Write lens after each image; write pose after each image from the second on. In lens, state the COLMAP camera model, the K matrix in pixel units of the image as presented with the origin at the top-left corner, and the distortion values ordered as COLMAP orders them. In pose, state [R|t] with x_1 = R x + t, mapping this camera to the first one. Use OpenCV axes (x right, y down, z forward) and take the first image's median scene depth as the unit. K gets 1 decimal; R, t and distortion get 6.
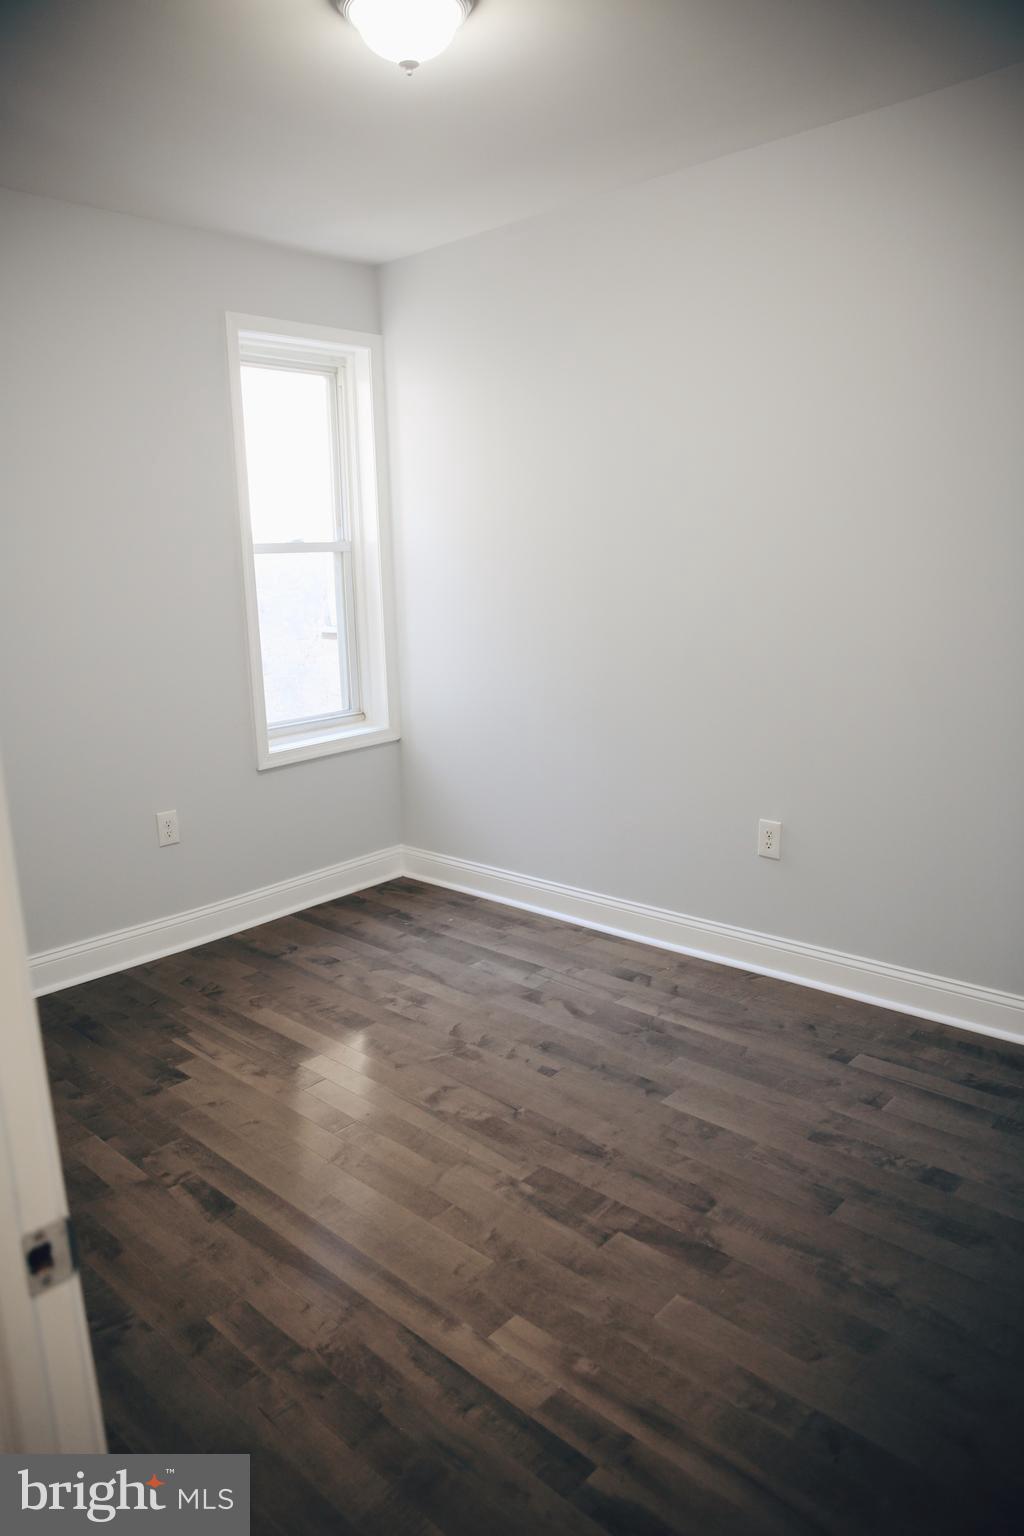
lens RADIAL K [[1046.5, 0, 512.0], [0, 1046.5, 768.0], [0, 0, 1]] dist [-0.112852, 0.091078]
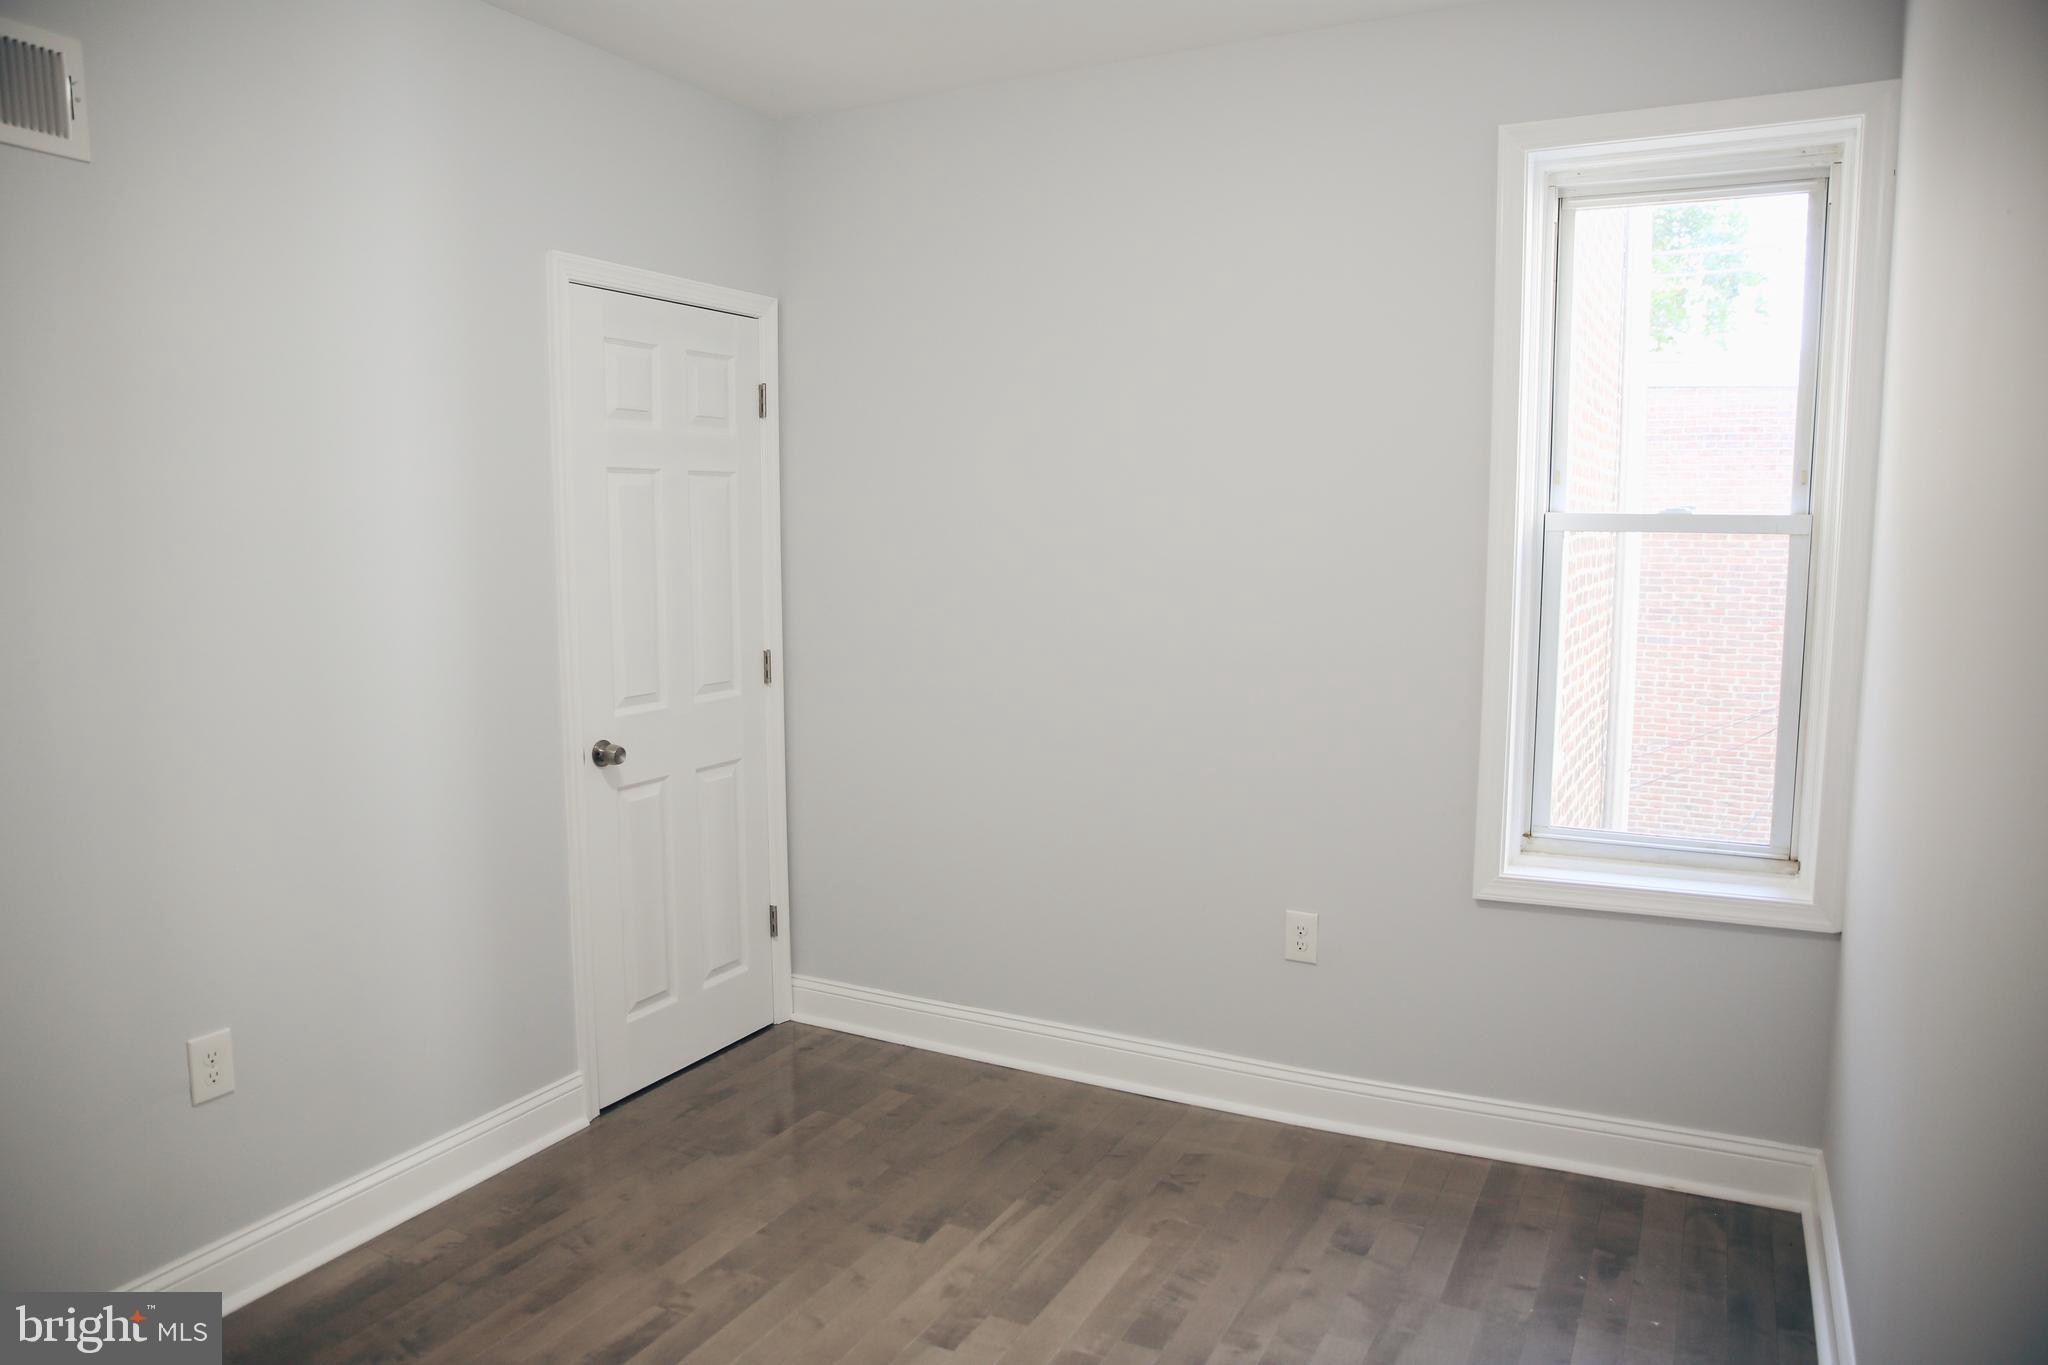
lens RADIAL K [[1395.3, 0, 1024.0], [0, 1395.3, 682.5], [0, 0, 1]] dist [-0.112852, 0.091078]
pose [[0.259938, 0.141547, -0.955195, 0.442109], [-0.205164, 0.974708, 0.088607, -0.141787], [0.943578, 0.172939, 0.282404, 0.560186]]
